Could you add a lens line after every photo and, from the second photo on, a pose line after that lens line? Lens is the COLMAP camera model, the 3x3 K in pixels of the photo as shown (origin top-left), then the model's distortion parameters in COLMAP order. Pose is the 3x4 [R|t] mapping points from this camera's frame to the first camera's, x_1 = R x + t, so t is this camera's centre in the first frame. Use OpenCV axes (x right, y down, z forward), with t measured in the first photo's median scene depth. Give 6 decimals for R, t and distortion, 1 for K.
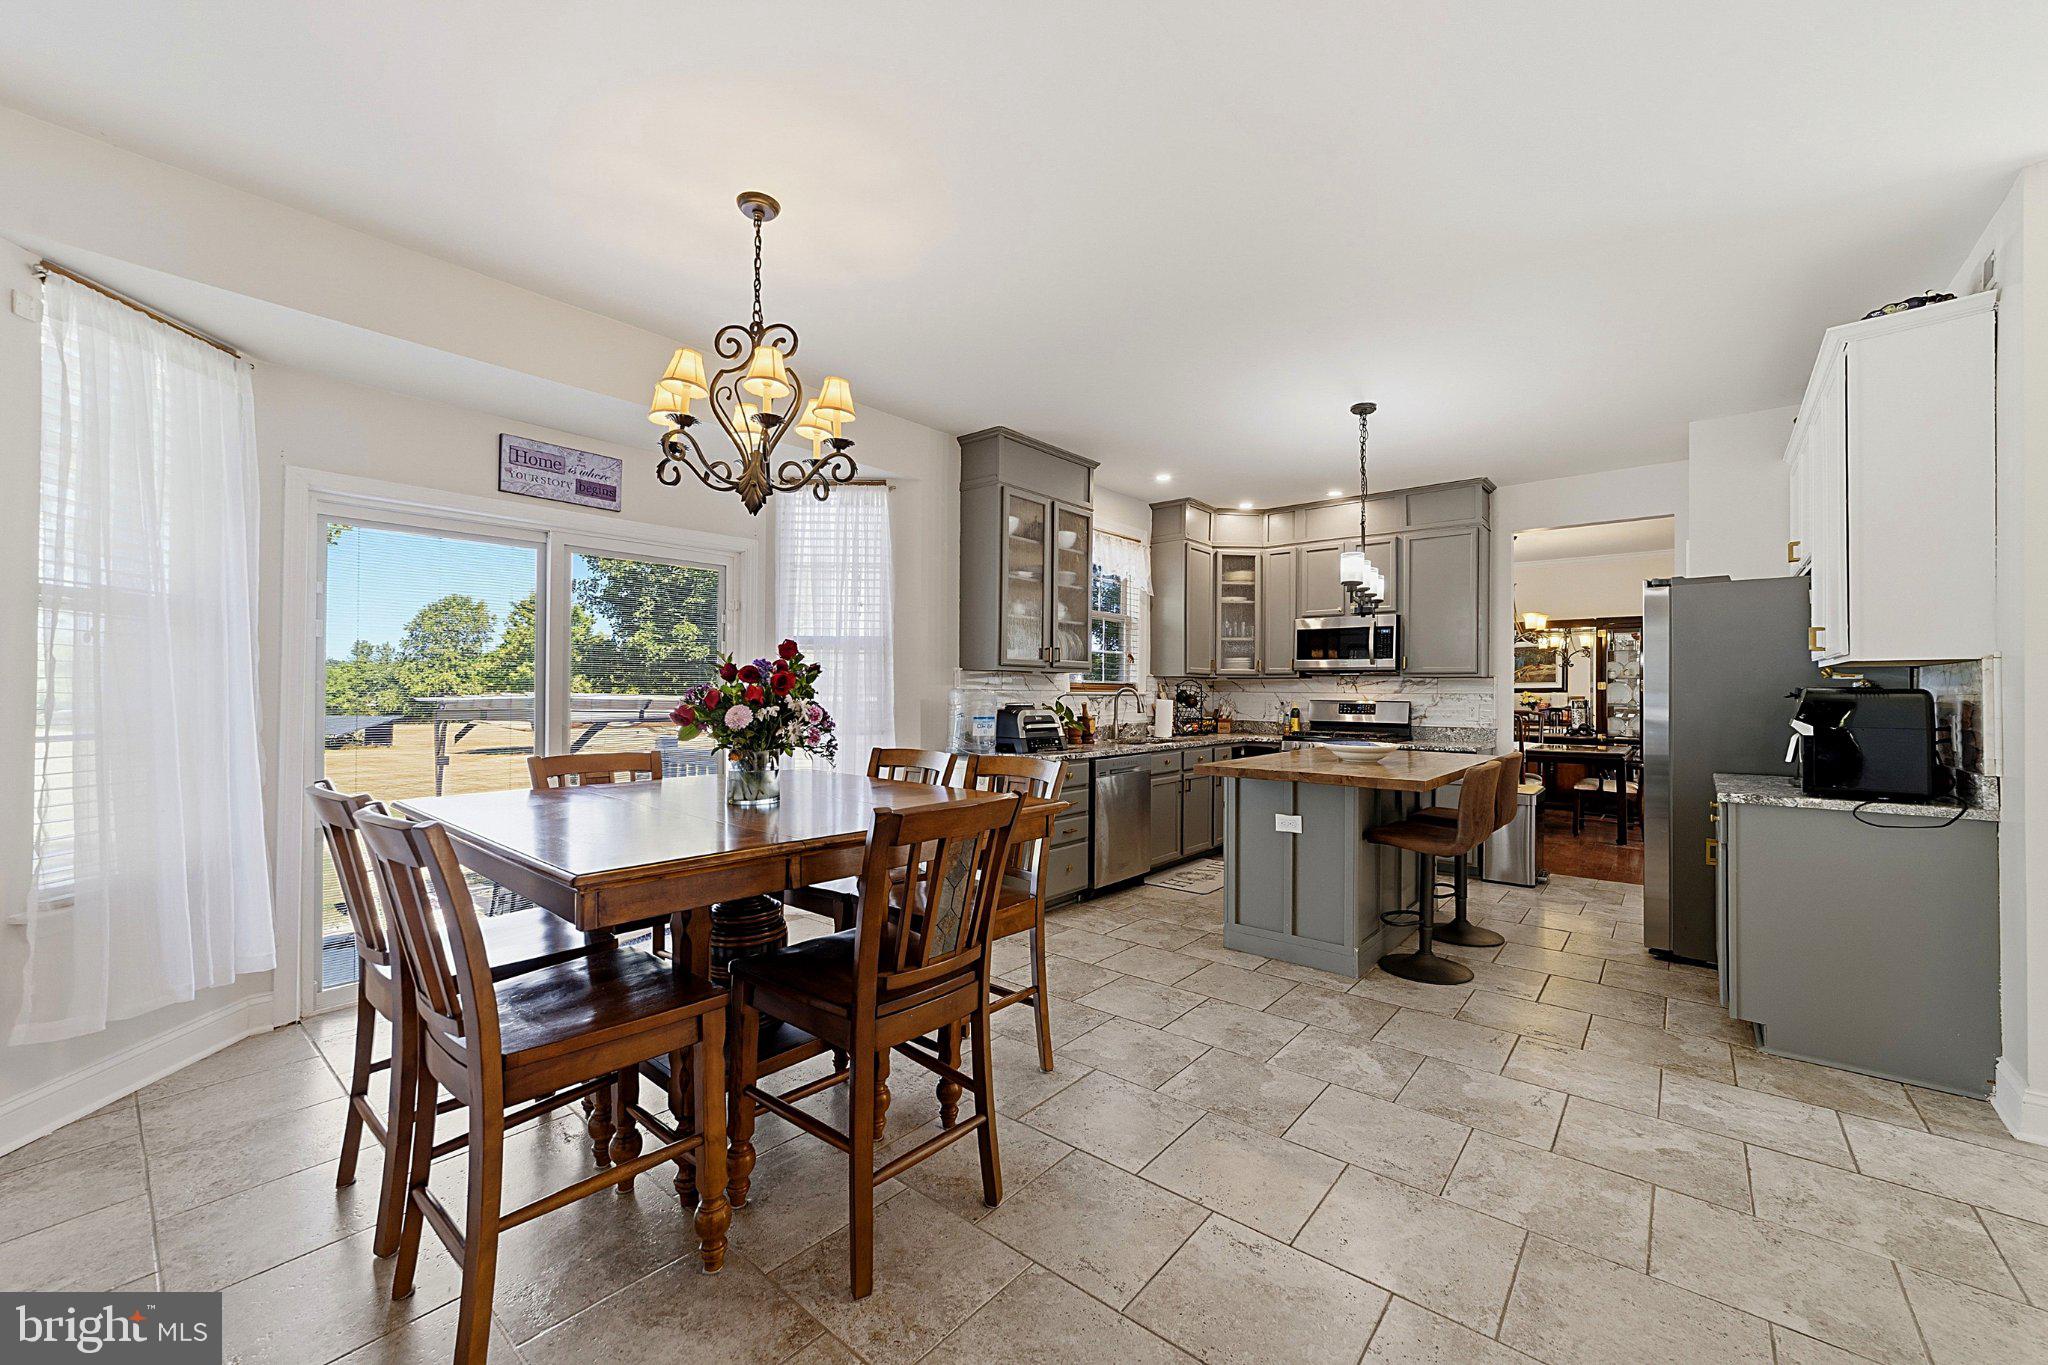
lens RADIAL K [[797.8, 0, 1030.8], [0, 797.8, 688.5], [0, 0, 1]] dist [-0.001089, 0.000040]
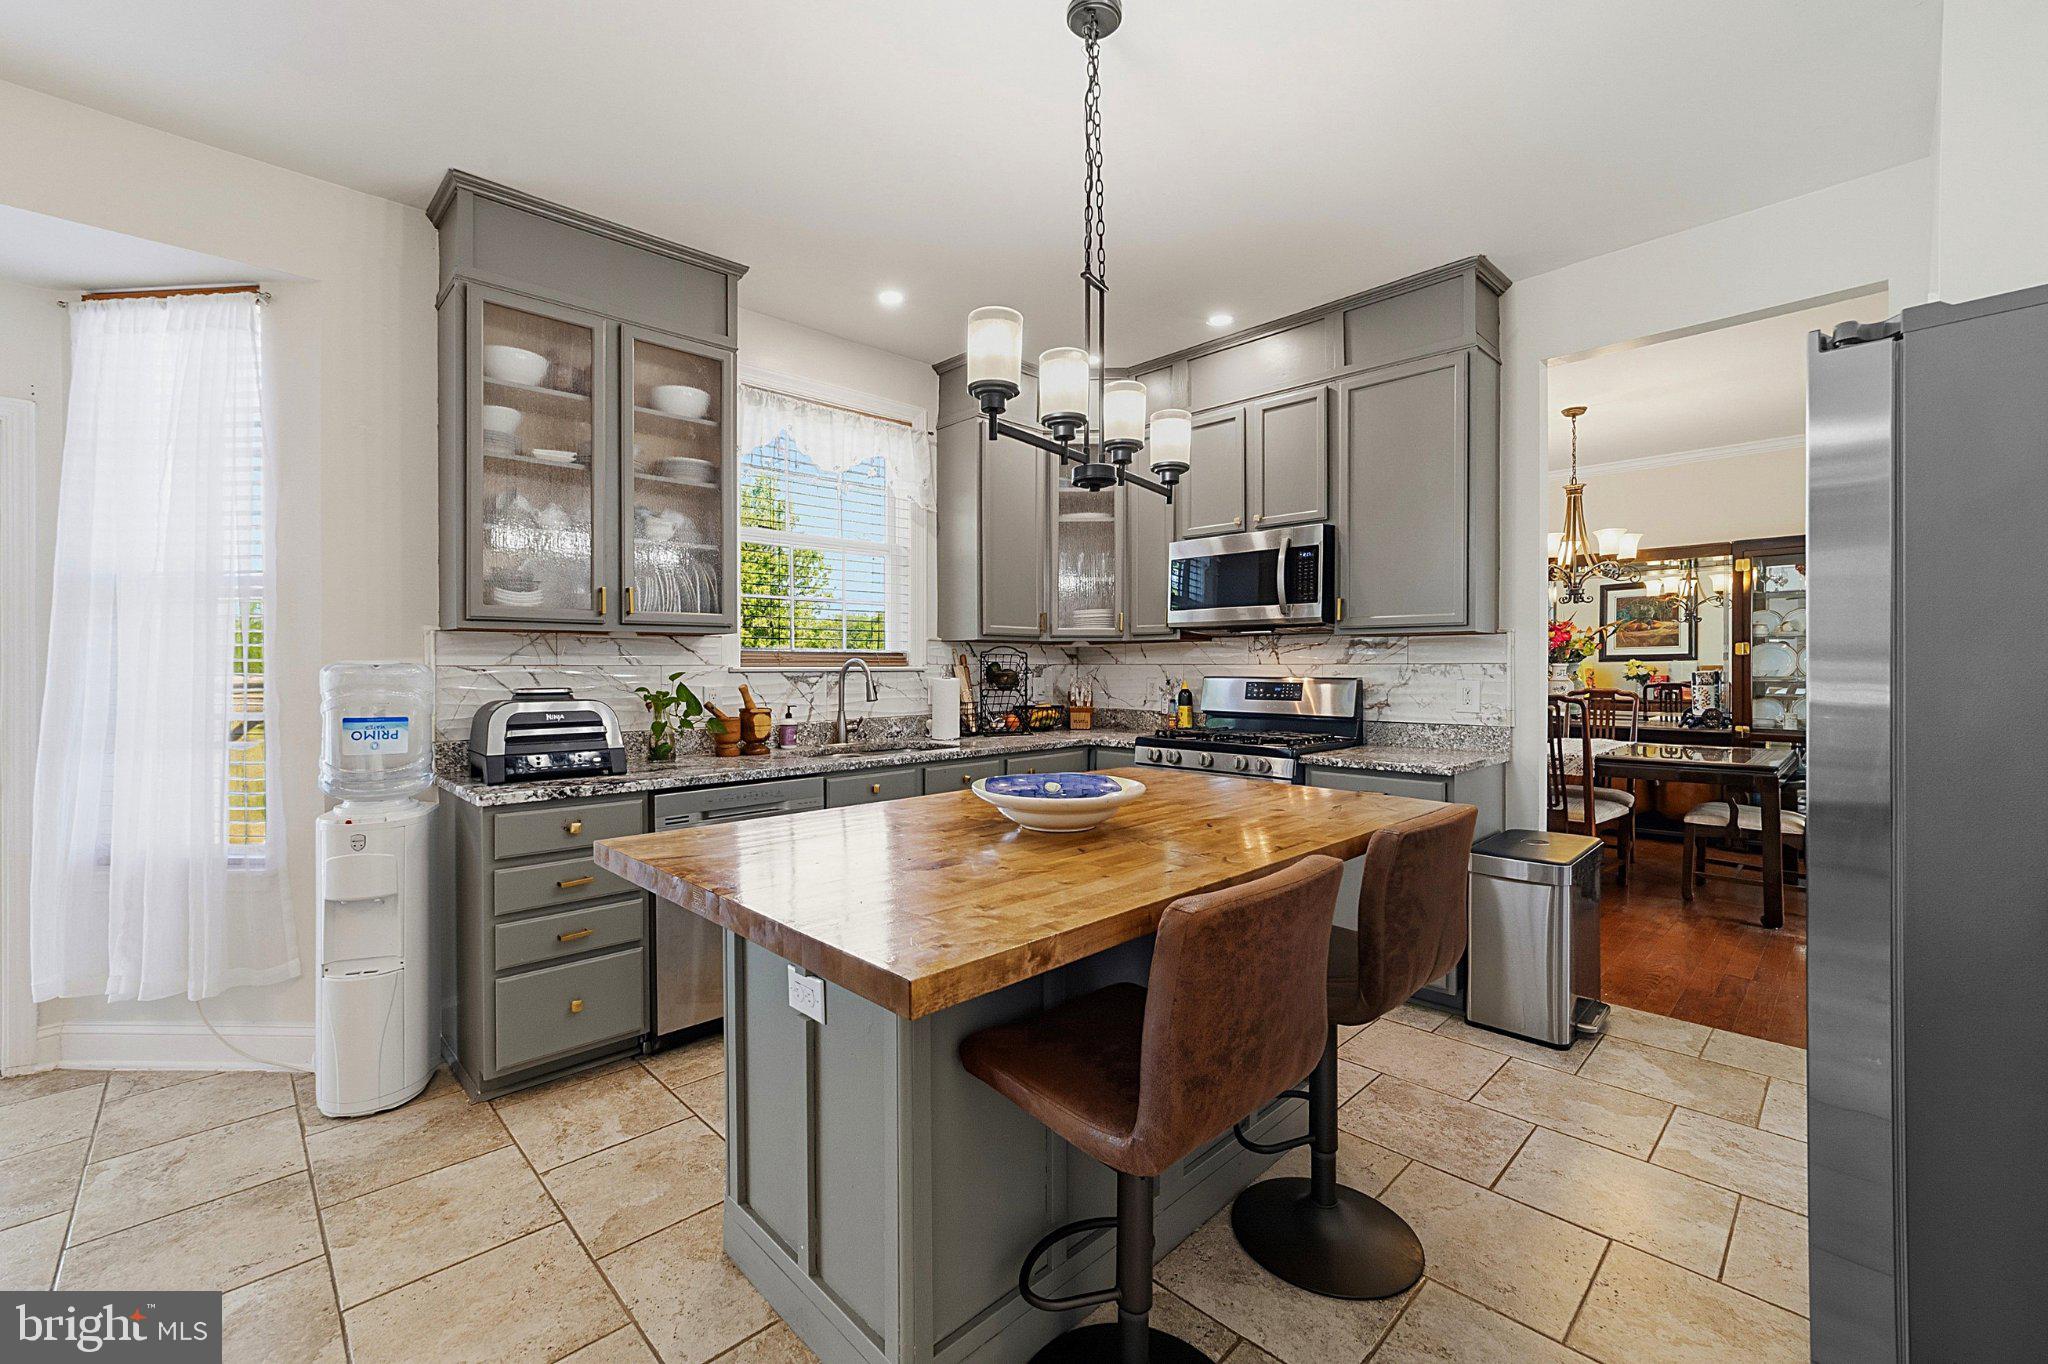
lens RADIAL K [[833.1, 0, 988.8], [0, 833.1, 674.5], [0, 0, 1]] dist [-0.003367, -0.000015]
pose [[0.991344, -0.008738, -0.130995, 0.276264], [0.010448, 0.999869, 0.012370, 0.003439], [0.130870, -0.013631, 0.991306, 0.354062]]
